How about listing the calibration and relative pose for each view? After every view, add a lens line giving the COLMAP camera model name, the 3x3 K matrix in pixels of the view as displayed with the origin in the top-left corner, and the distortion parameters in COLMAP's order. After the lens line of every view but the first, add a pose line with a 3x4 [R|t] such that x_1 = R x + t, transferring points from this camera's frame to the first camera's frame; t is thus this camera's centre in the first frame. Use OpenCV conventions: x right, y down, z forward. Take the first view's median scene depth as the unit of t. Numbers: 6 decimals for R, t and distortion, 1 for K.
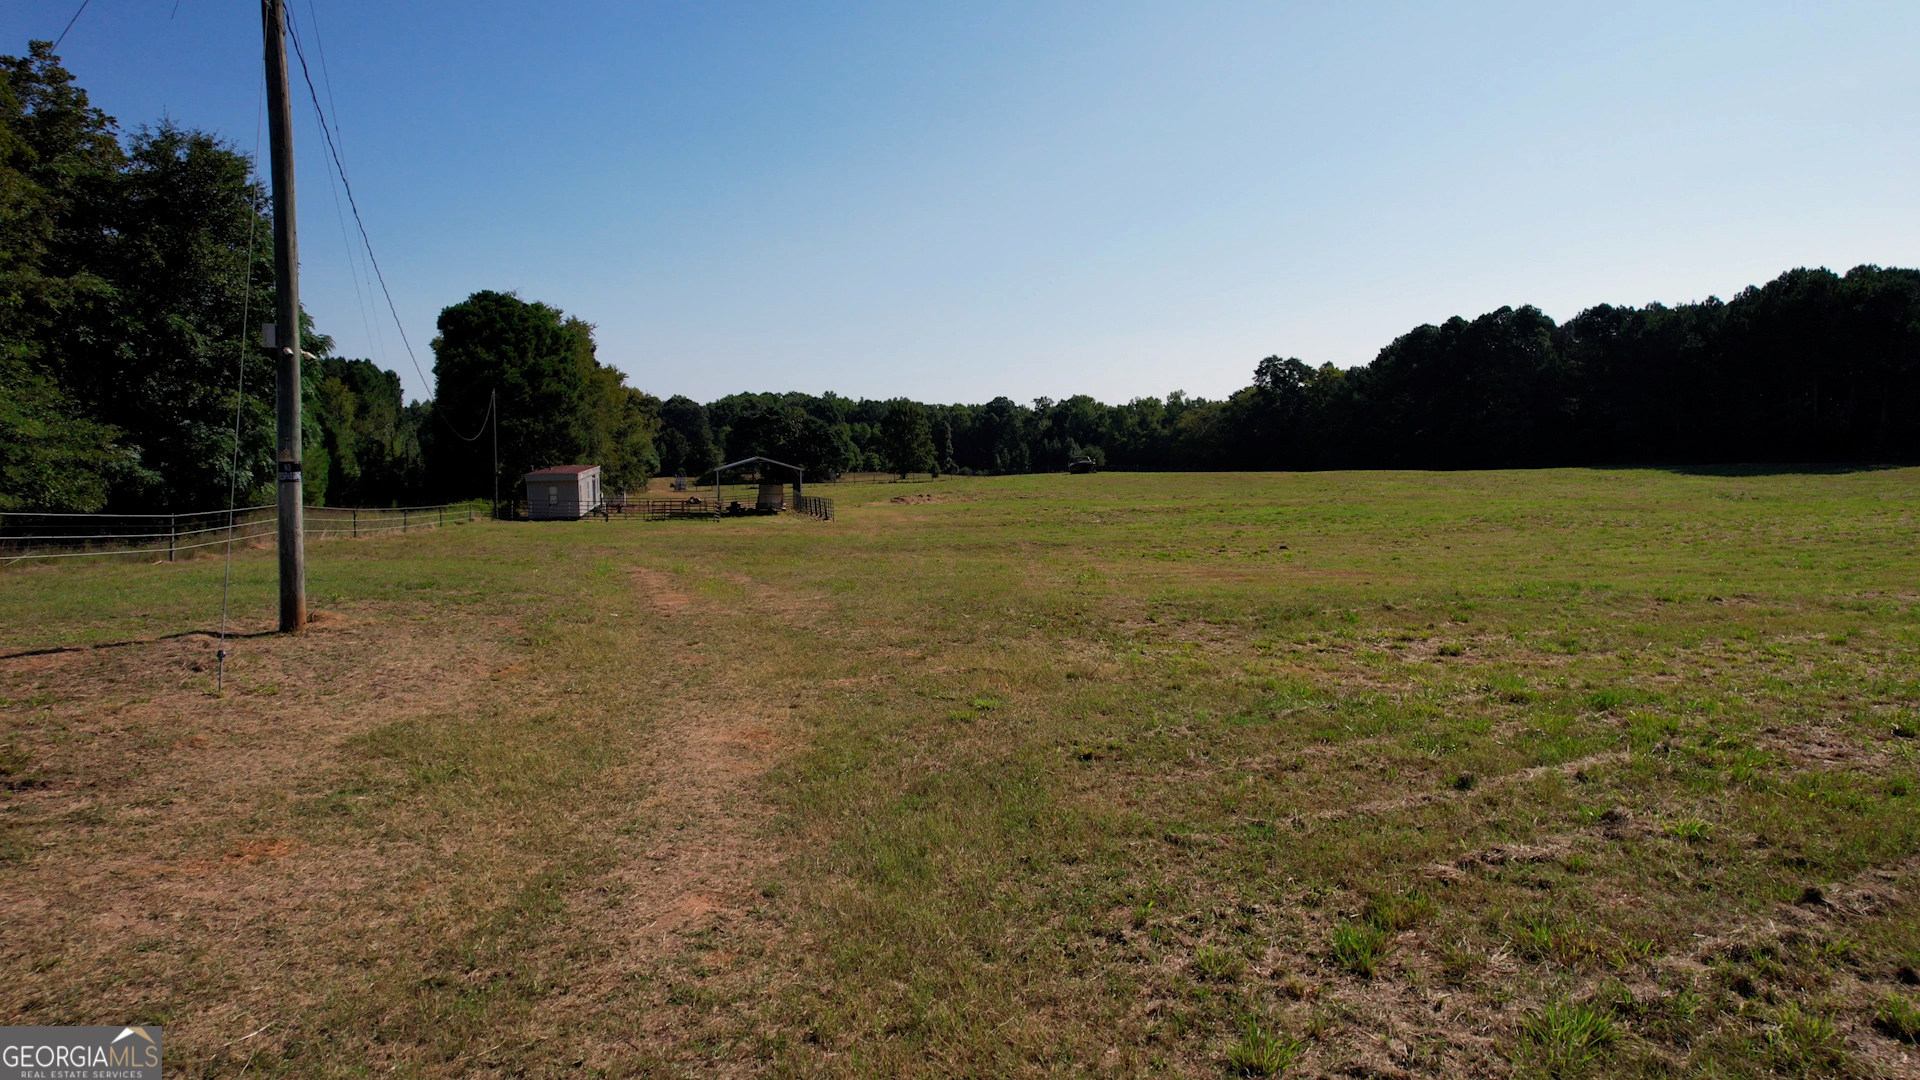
lens RADIAL K [[1225.1, 0, 960.0], [0, 1225.1, 540.0], [0, 0, 1]] dist [-0.004322, 0.004201]
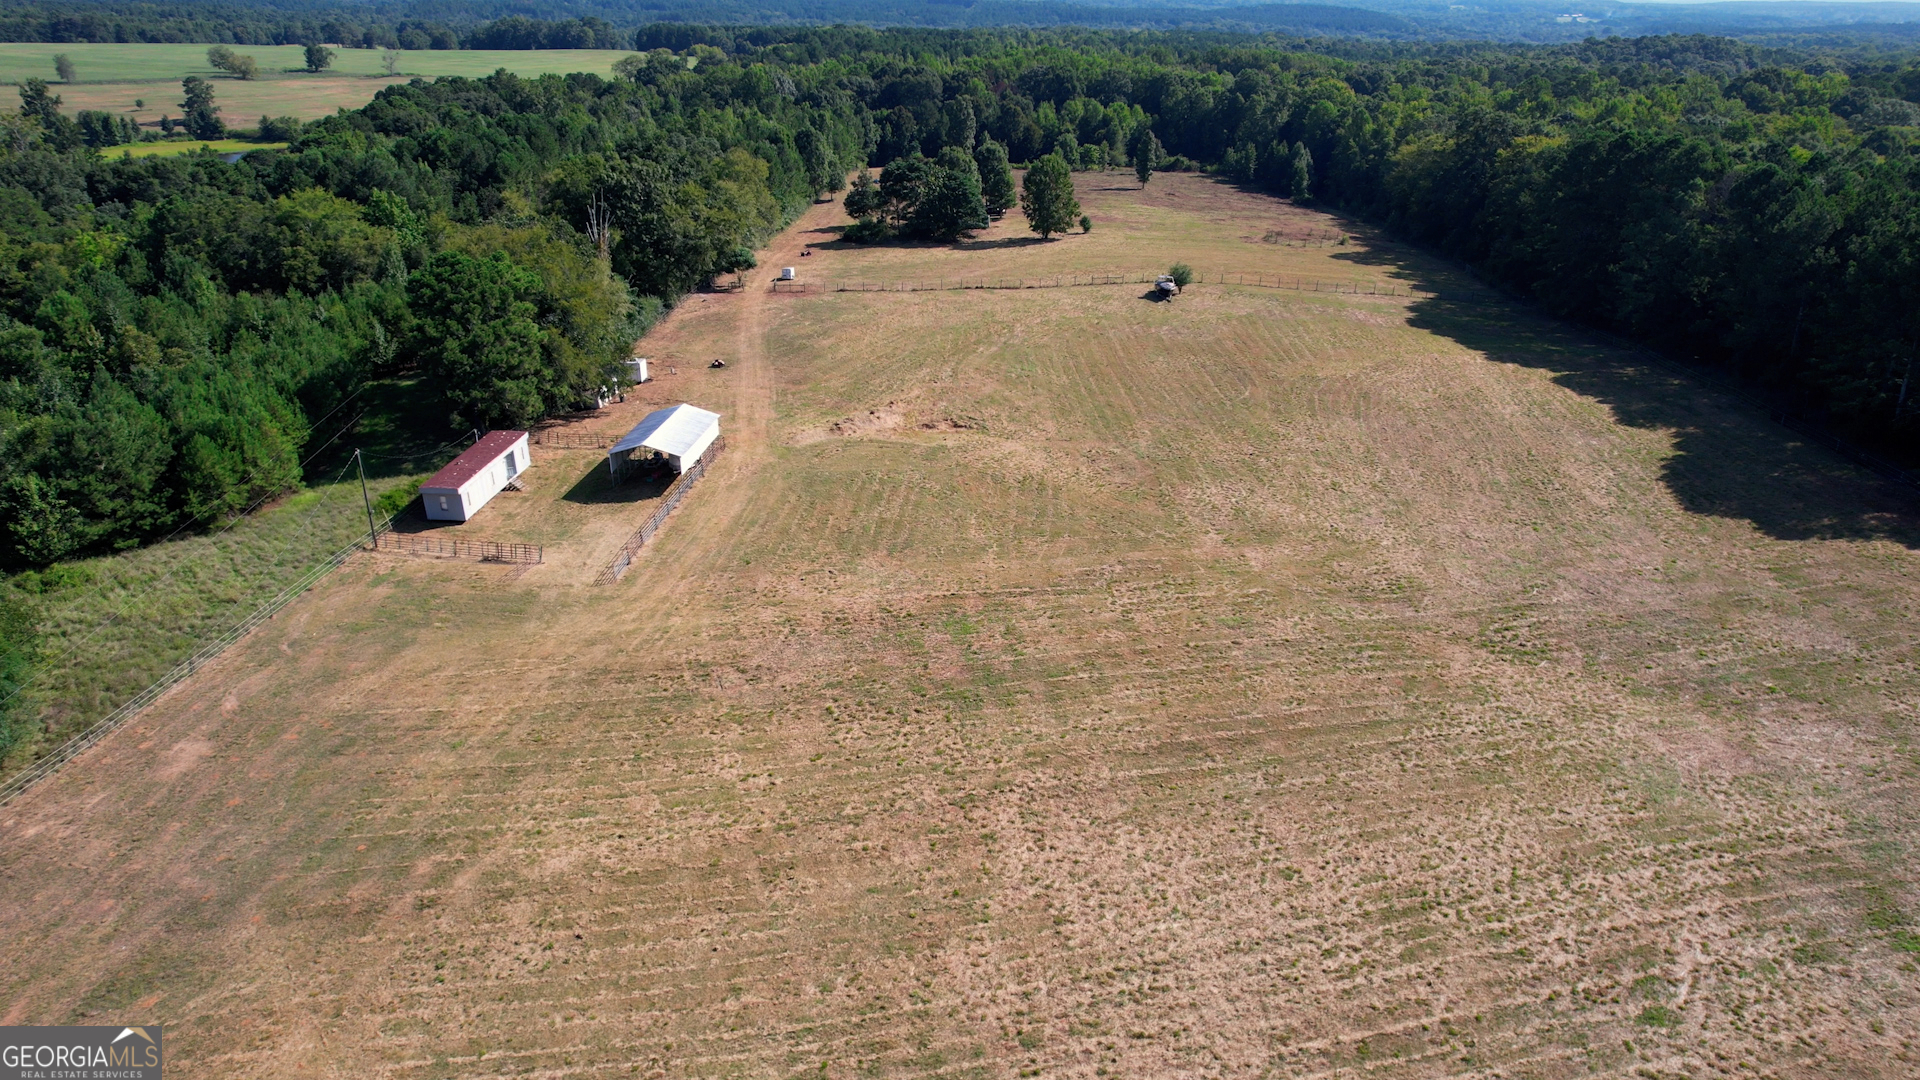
lens RADIAL K [[1231.9, 0, 961.8], [0, 1231.9, 547.7], [0, 0, 1]] dist [-0.075279, 0.061388]
pose [[0.960316, 0.119243, -0.252139, 0.112972], [-0.027547, 0.940132, 0.339694, -0.100848], [0.277550, -0.319268, 0.906109, 0.009459]]
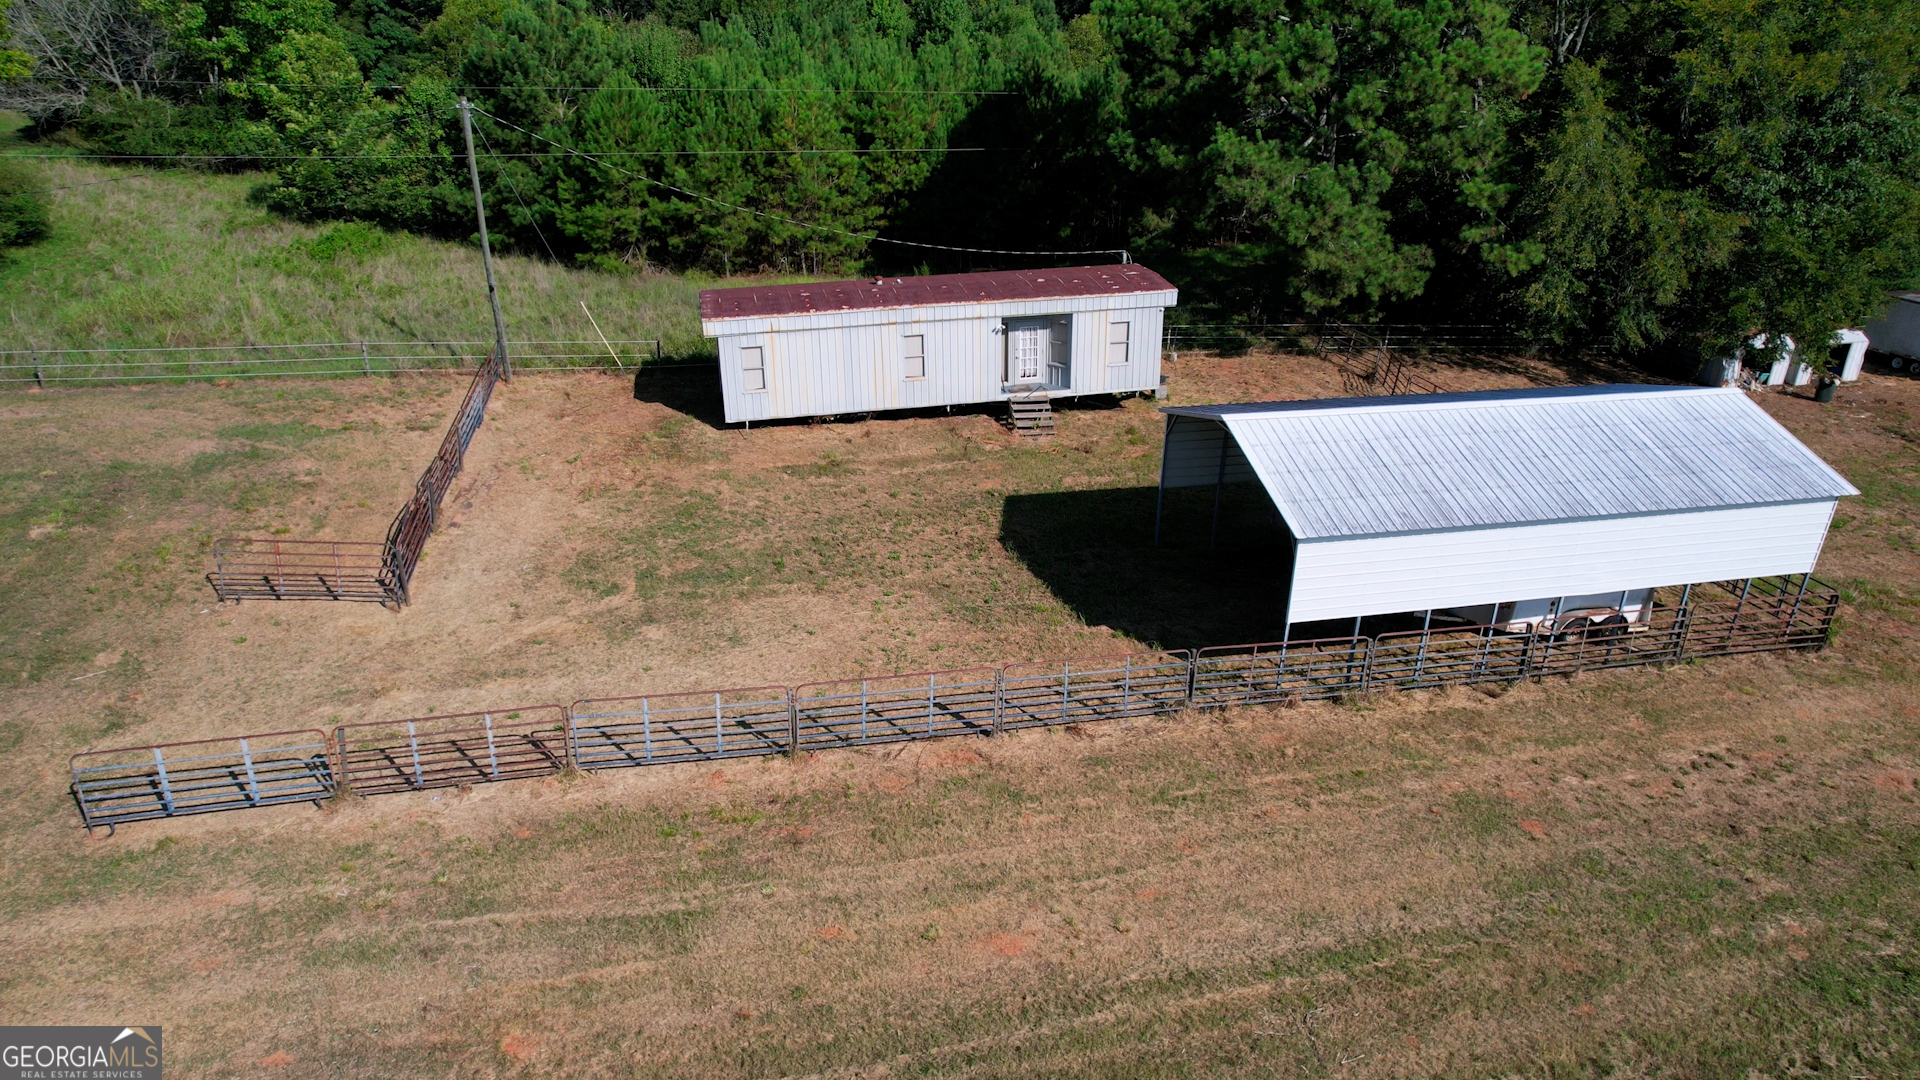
lens RADIAL K [[1225.1, 0, 960.0], [0, 1225.1, 540.0], [0, 0, 1]] dist [-0.004322, 0.004201]
pose [[0.041148, 0.426459, -0.903571, 0.019774], [-0.092704, 0.902065, 0.421527, -0.039577], [0.994843, 0.066419, 0.076652, 0.256470]]
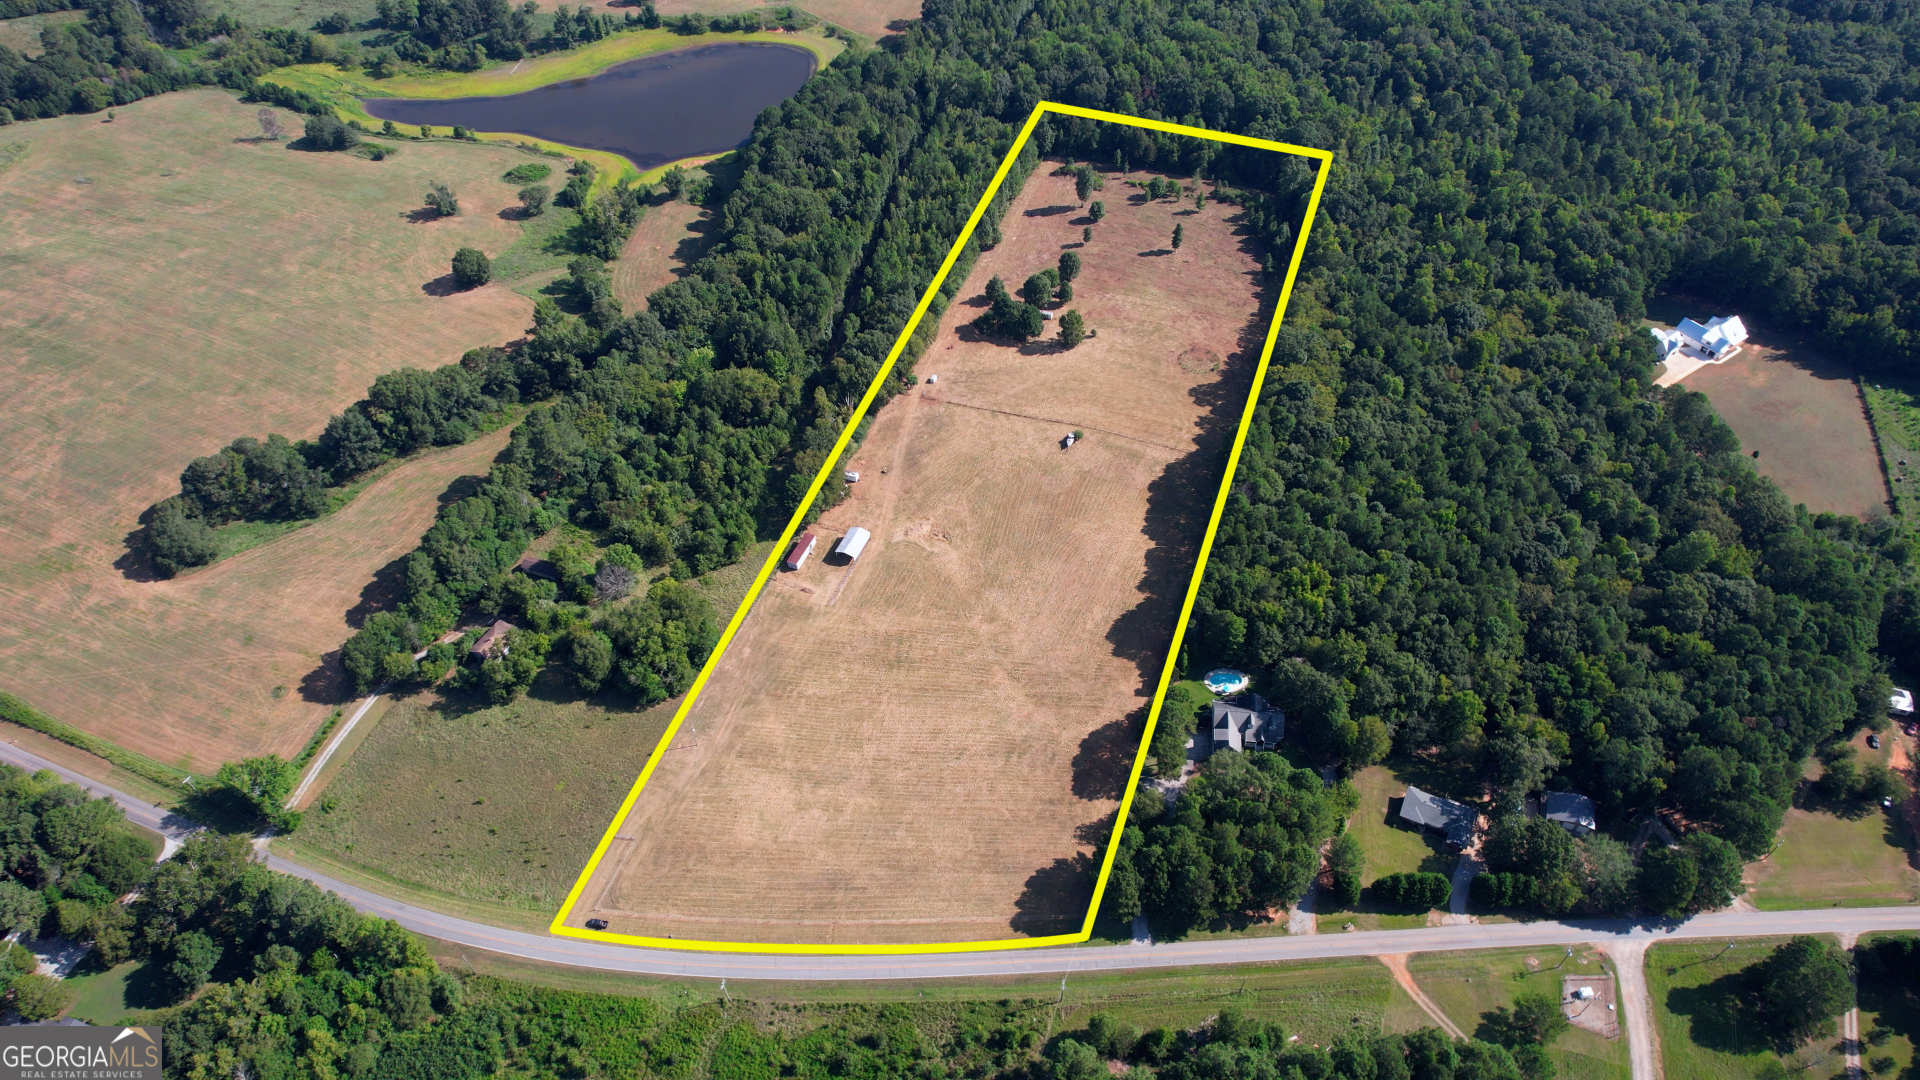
lens RADIAL K [[1231.9, 0, 961.8], [0, 1231.9, 547.7], [0, 0, 1]] dist [-0.075279, 0.061388]
pose [[0.846180, 0.386570, -0.366802, 0.461325], [-0.041757, 0.734298, 0.677542, -0.794398], [0.531259, -0.558006, 0.637490, -0.388938]]
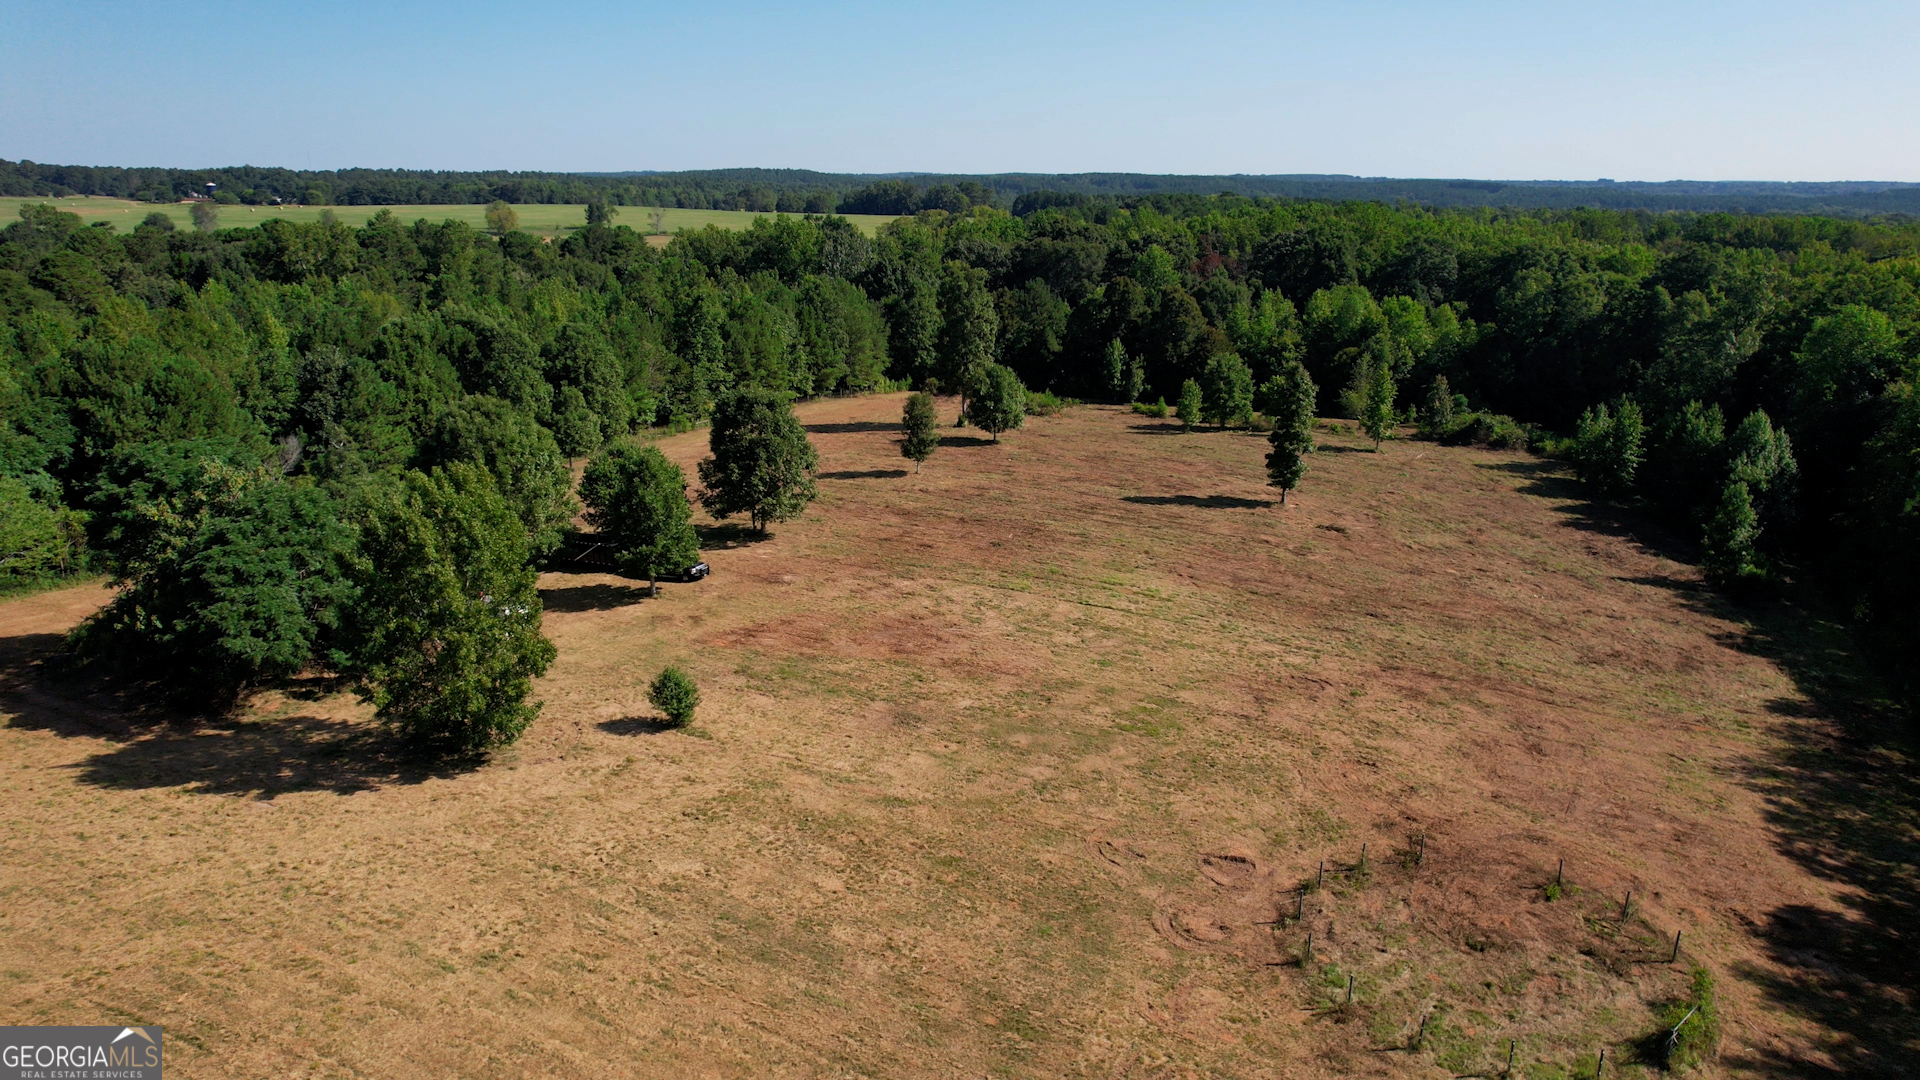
lens RADIAL K [[1231.9, 0, 961.8], [0, 1231.9, 547.7], [0, 0, 1]] dist [-0.075279, 0.061388]
pose [[0.762457, 0.187529, -0.619268, 0.136296], [-0.056686, 0.972759, 0.224782, -0.110591], [0.644552, -0.136283, 0.752317, 0.593620]]
